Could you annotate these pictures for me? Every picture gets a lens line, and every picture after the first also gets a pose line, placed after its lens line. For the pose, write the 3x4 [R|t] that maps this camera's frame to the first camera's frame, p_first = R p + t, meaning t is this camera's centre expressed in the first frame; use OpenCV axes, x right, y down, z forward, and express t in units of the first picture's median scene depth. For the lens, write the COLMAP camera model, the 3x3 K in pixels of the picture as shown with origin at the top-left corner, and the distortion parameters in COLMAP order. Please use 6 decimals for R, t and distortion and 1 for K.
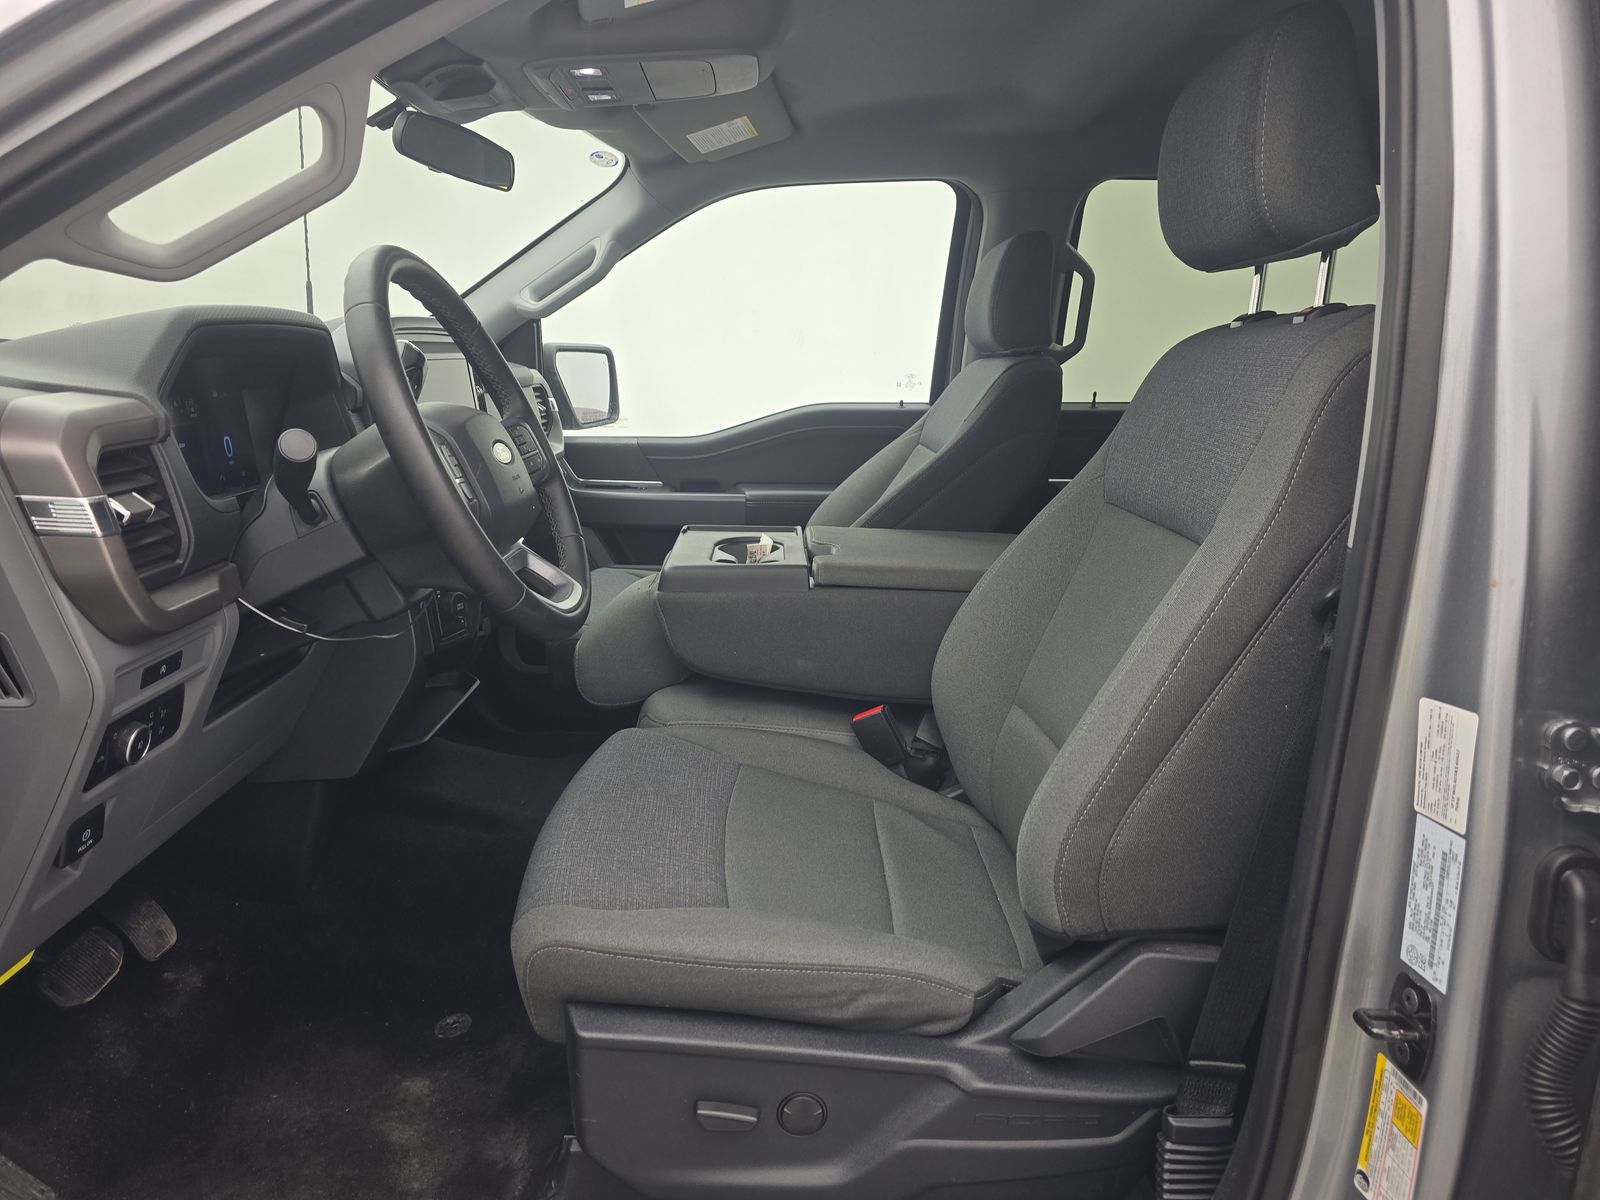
lens RADIAL K [[1065.6, 0, 790.0], [0, 1065.6, 598.5], [0, 0, 1]] dist [0.061502, -0.054431]
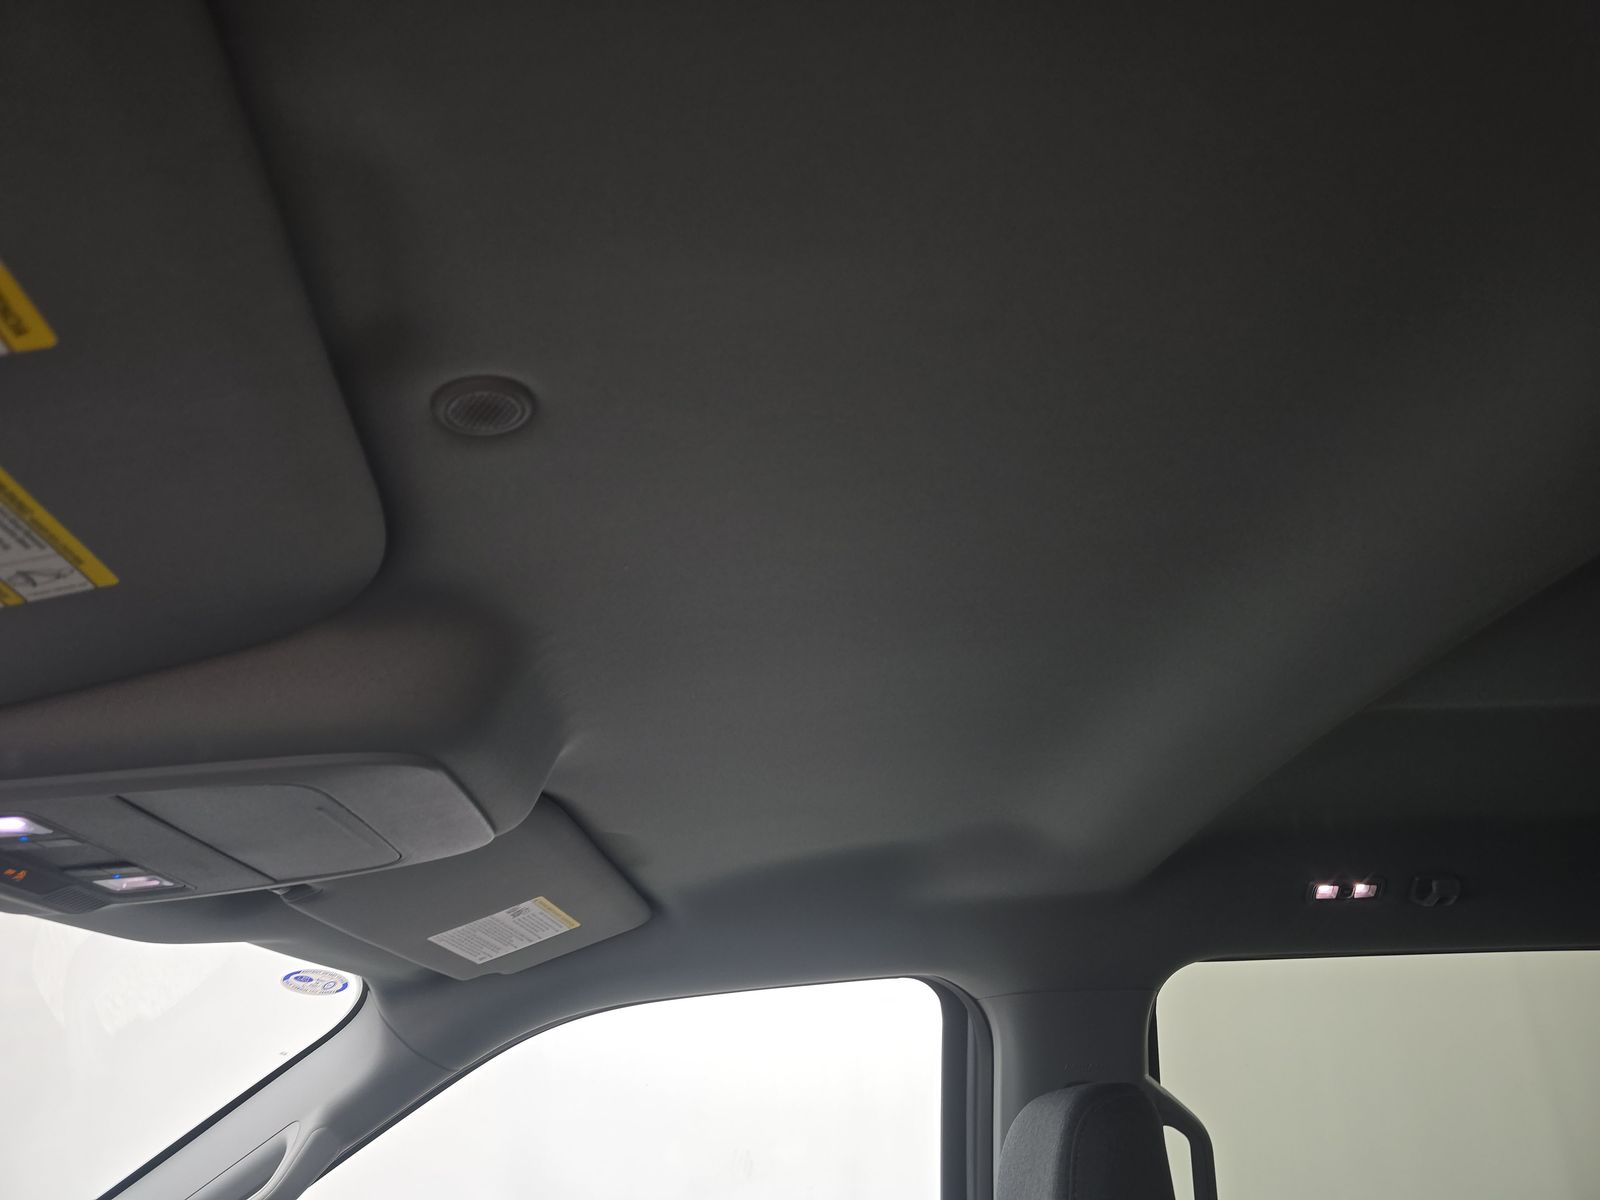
lens RADIAL K [[1065.6, 0, 790.0], [0, 1065.6, 598.5], [0, 0, 1]] dist [0.061502, -0.054431]
pose [[0.998283, -0.041752, 0.041087, 0.060083], [0.058309, 0.775315, -0.628877, -0.190349], [-0.005599, 0.630193, 0.776419, 0.424828]]
